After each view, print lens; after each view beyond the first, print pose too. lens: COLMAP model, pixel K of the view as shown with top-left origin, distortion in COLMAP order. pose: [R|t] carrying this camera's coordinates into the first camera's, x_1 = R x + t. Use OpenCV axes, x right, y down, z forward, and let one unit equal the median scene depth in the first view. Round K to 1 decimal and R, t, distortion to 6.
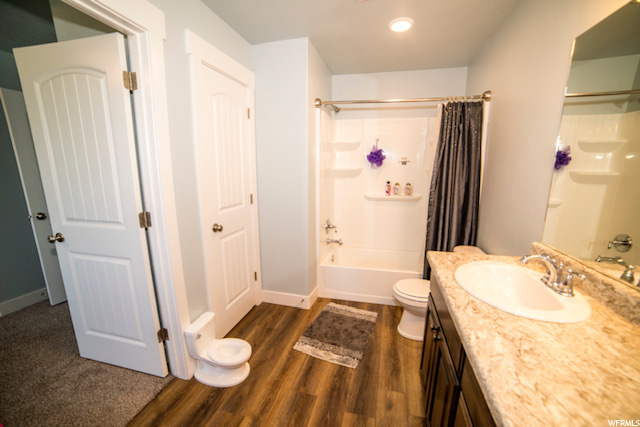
lens RADIAL K [[215.8, 0, 320.5], [0, 215.8, 234.9], [0, 0, 1]] dist [-0.000375, -0.000013]
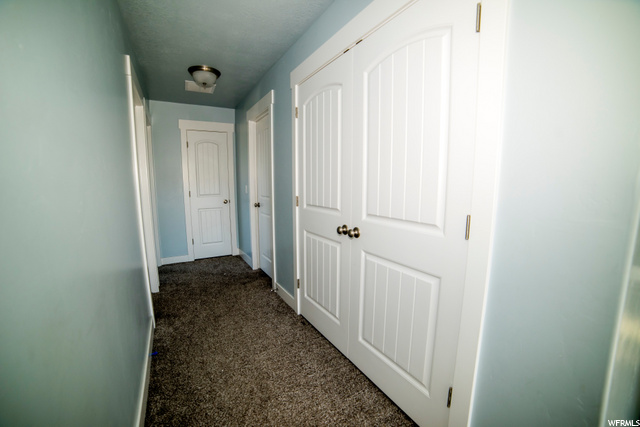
lens RADIAL K [[263.9, 0, 318.7], [0, 263.9, 218.2], [0, 0, 1]] dist [-0.059507, 0.000099]
pose [[0.677068, 0.073708, -0.732220, -0.526080], [-0.110988, 0.993818, -0.002586, -0.035775], [0.727503, 0.083018, 0.681064, 0.113235]]
